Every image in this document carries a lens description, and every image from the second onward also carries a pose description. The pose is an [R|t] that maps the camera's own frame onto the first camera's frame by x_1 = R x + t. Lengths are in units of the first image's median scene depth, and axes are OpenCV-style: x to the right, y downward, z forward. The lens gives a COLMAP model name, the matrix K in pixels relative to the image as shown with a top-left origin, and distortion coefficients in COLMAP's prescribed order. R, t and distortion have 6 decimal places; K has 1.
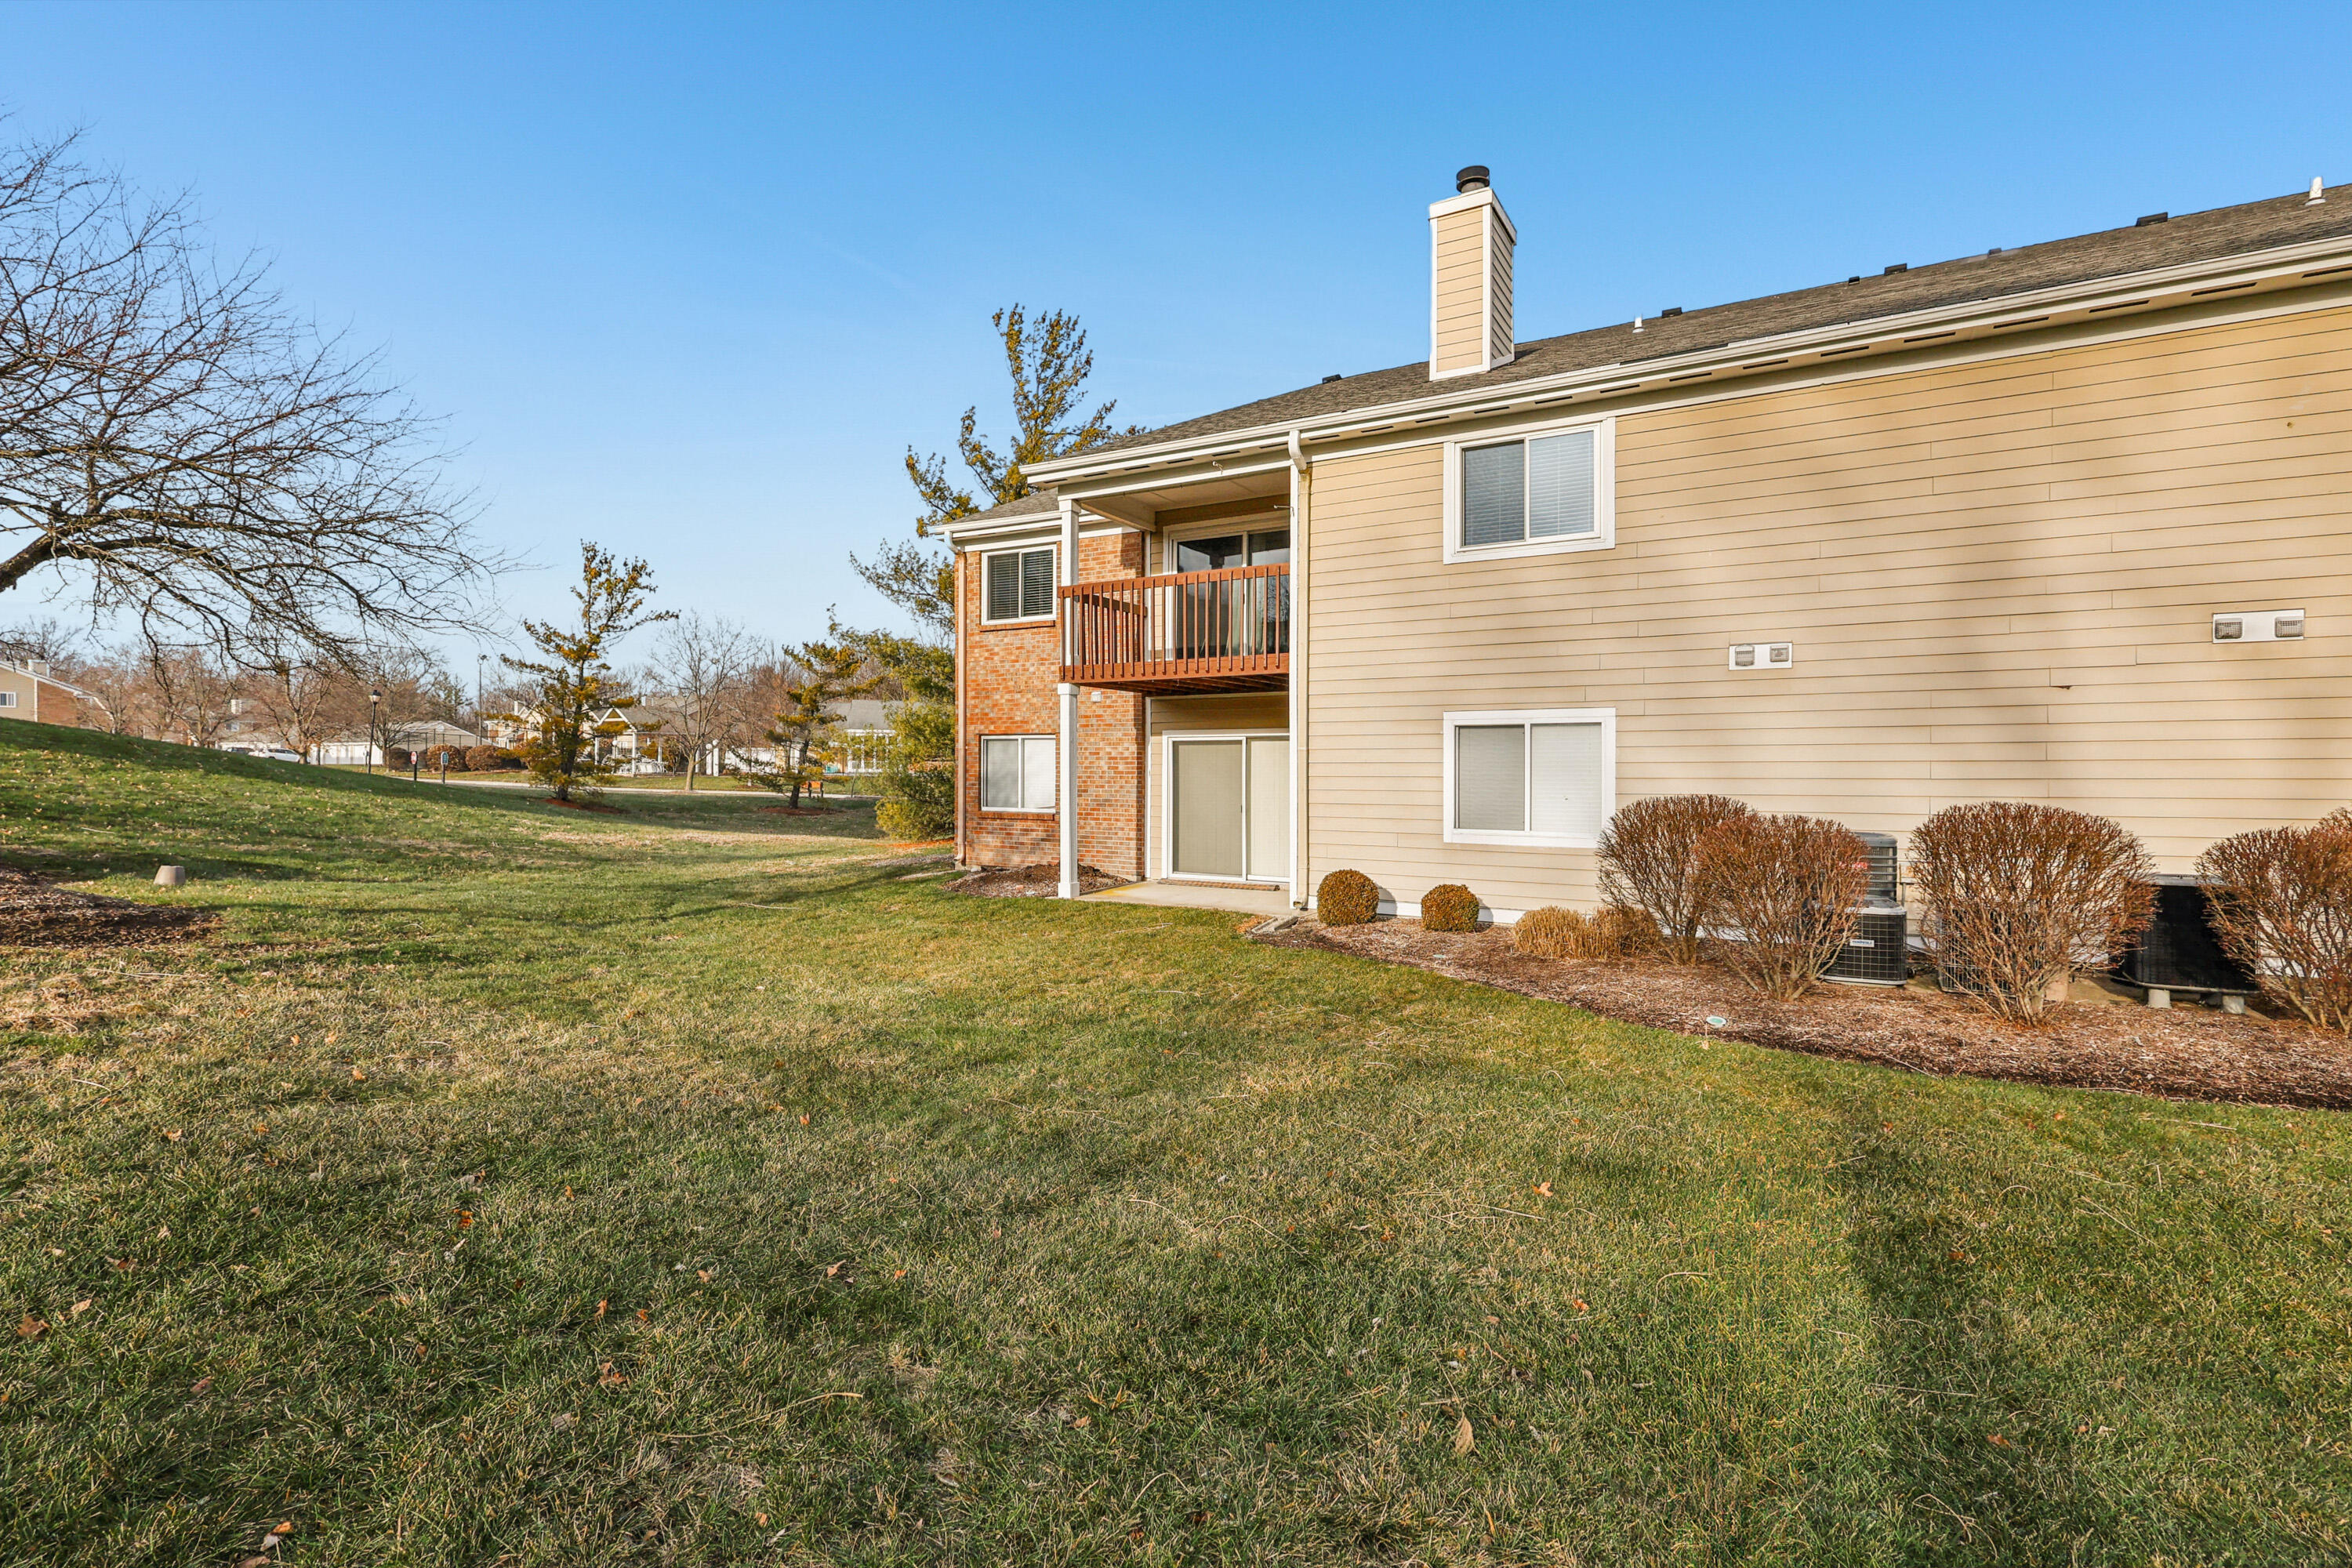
lens RADIAL K [[1093.9, 0, 1172.3], [0, 1093.9, 777.3], [0, 0, 1]] dist [0.000262, 0.001582]
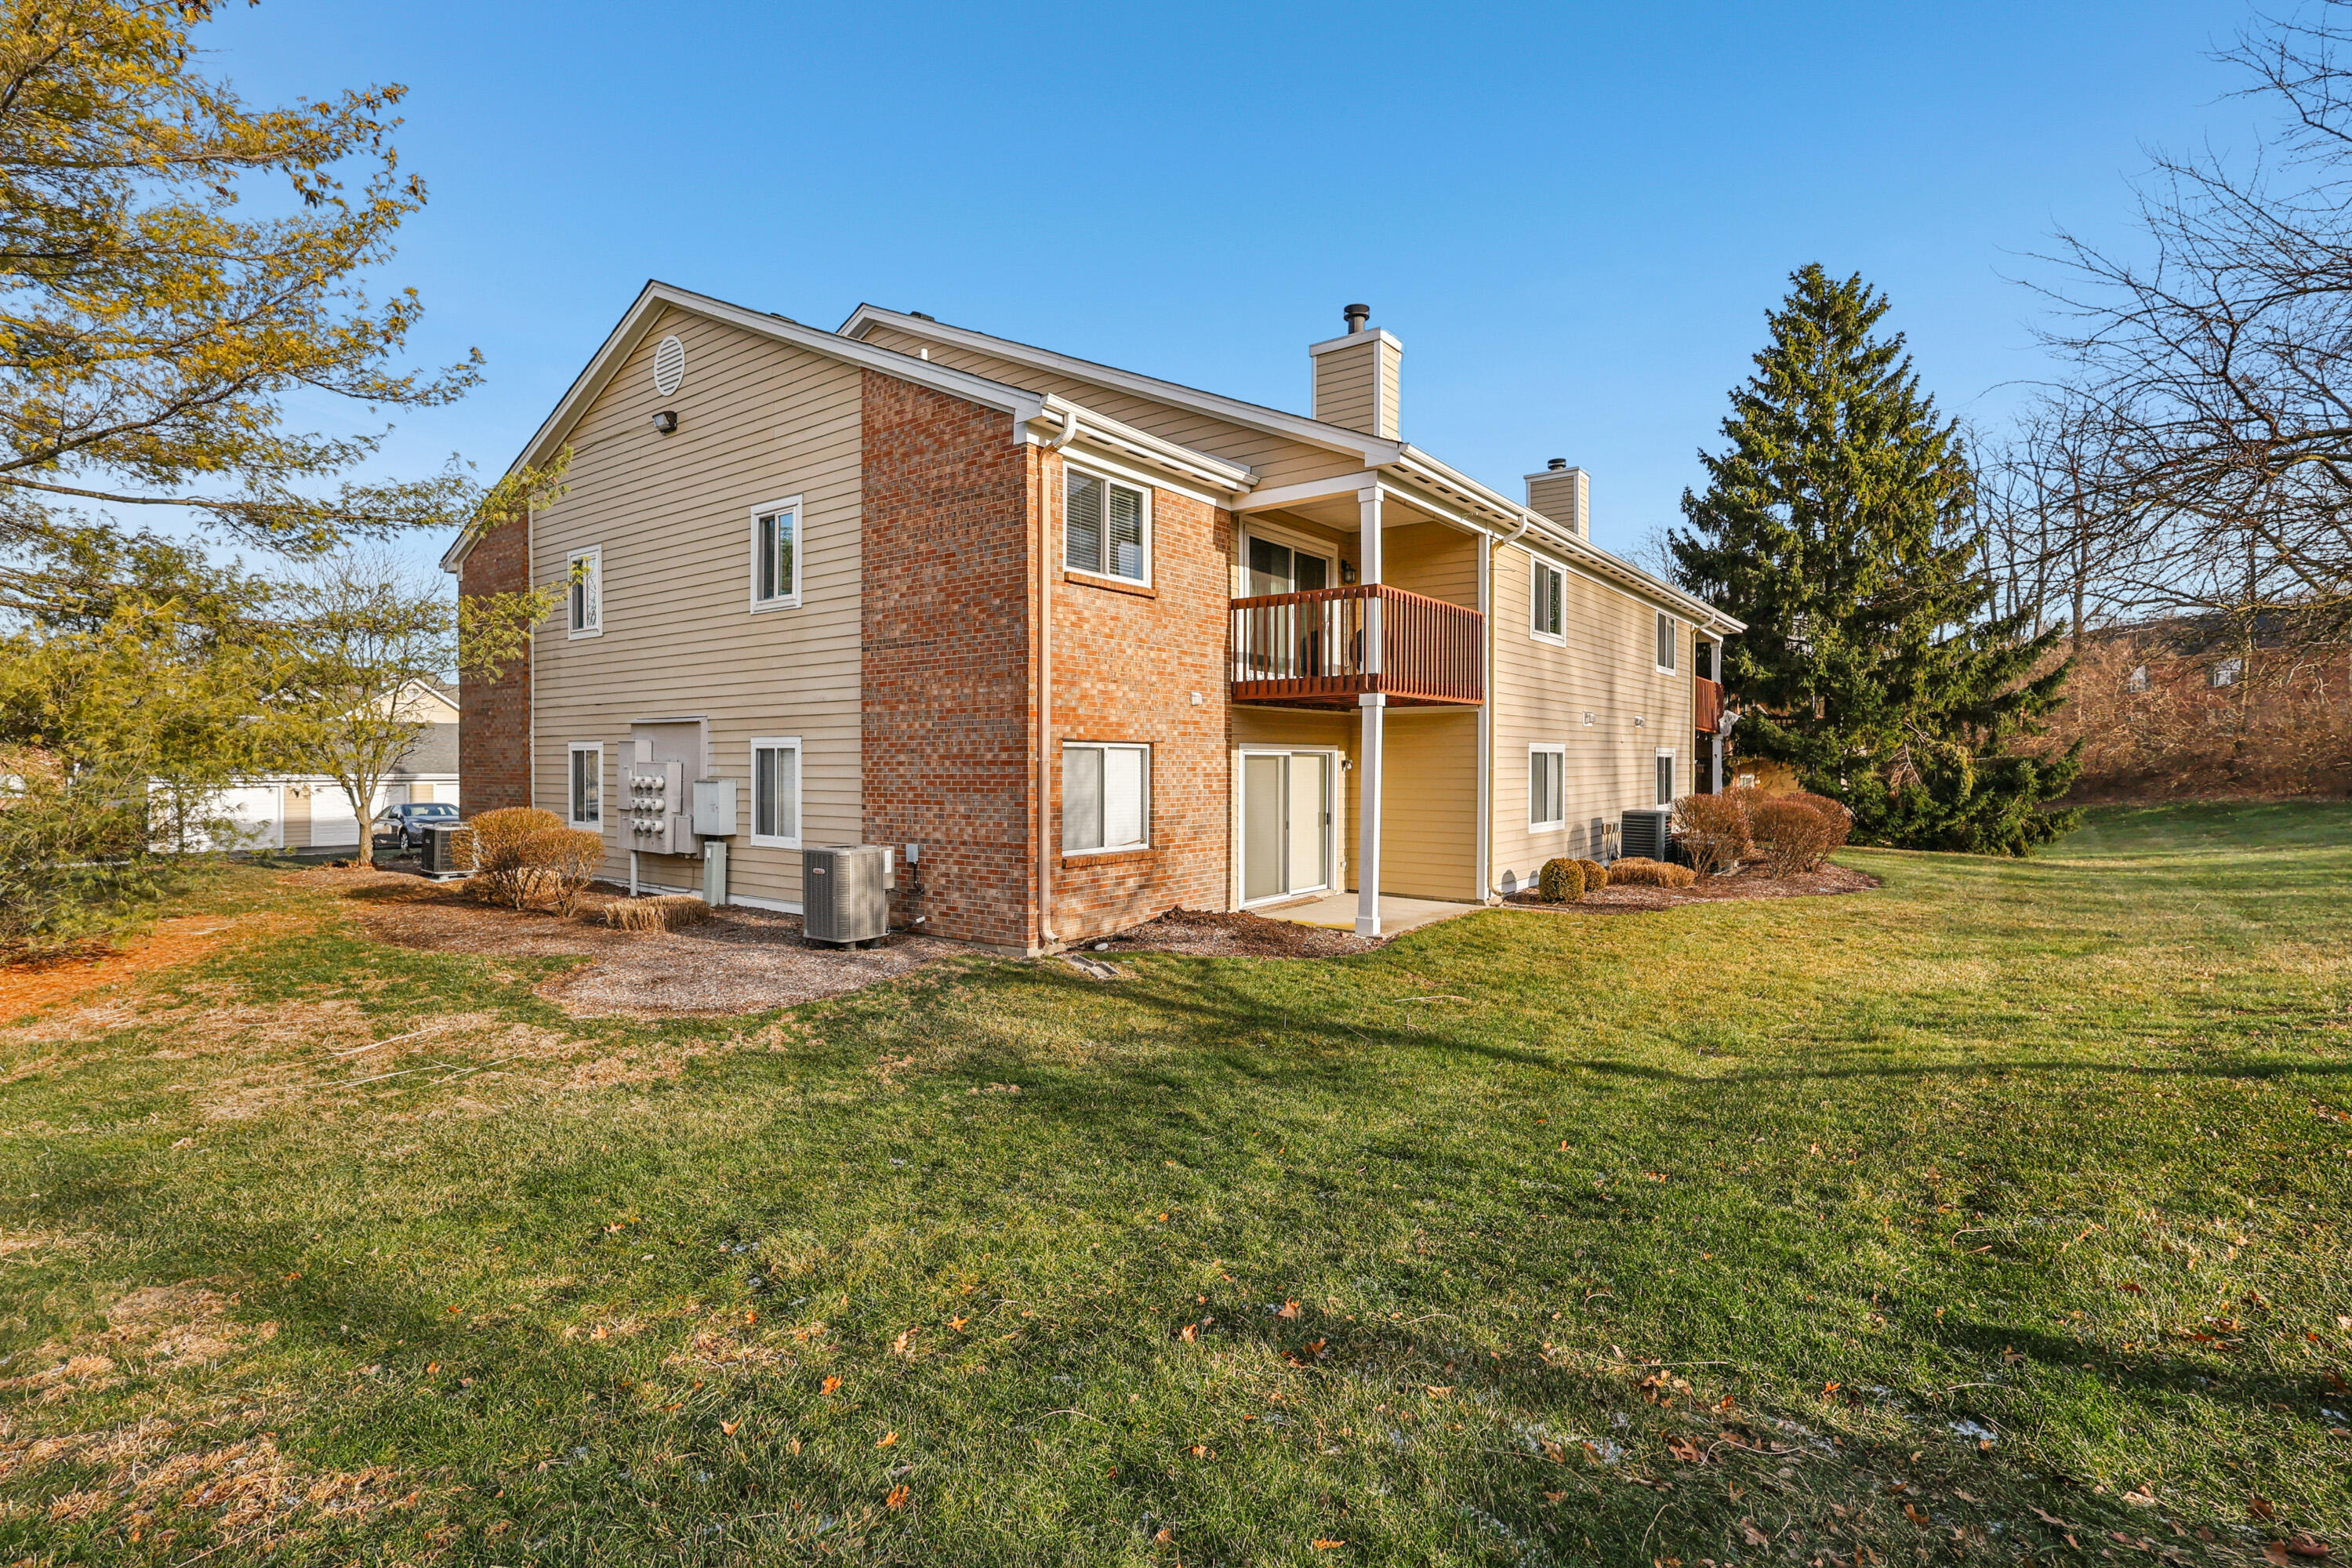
lens RADIAL K [[1093.9, 0, 1173.8], [0, 1093.9, 778.9], [0, 0, 1]] dist [0.000262, 0.001582]
pose [[0.080332, -0.008260, 0.996734, -0.828305], [0.016160, 0.999845, 0.006983, -0.019631], [-0.996637, 0.015546, 0.080453, 0.907371]]
